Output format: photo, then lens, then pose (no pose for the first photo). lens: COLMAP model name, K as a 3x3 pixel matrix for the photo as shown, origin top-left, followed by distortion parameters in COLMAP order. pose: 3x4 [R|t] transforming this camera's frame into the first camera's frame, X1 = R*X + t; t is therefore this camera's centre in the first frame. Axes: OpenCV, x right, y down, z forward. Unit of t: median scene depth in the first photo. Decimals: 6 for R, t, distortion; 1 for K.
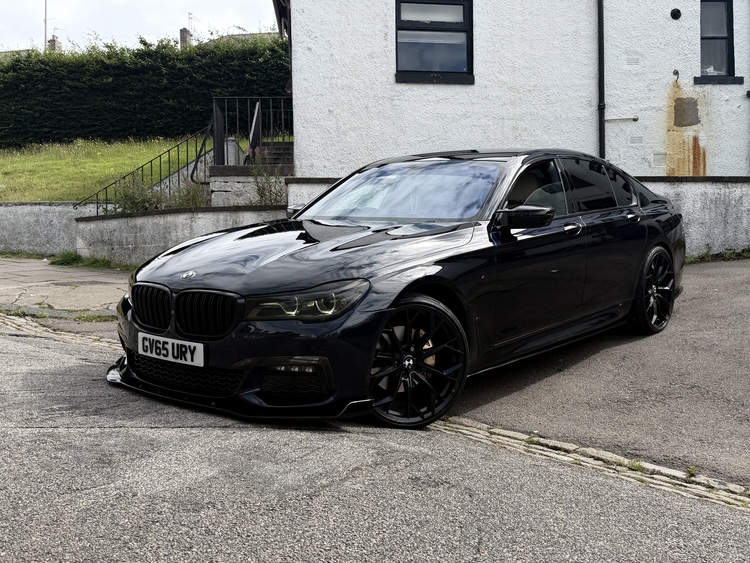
lens RADIAL K [[876.7, 0, 375.0], [0, 876.7, 281.5], [0, 0, 1]] dist [-0.005519, -0.031039]
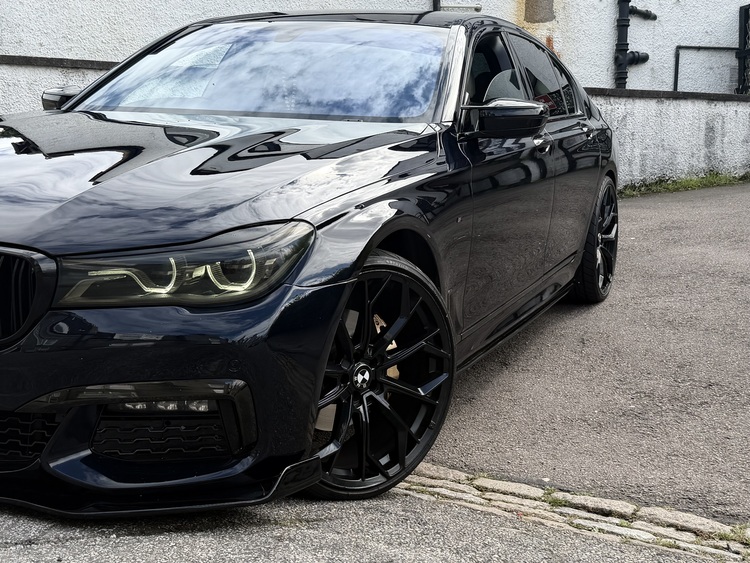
lens RADIAL K [[1015.0, 0, 375.0], [0, 1015.0, 281.5], [0, 0, 1]] dist [0.009753, 0.023801]
pose [[0.942727, -0.010611, 0.333396, -0.162365], [-0.009179, 0.998290, 0.057728, -0.002461], [-0.333439, -0.057482, 0.941018, 0.412945]]
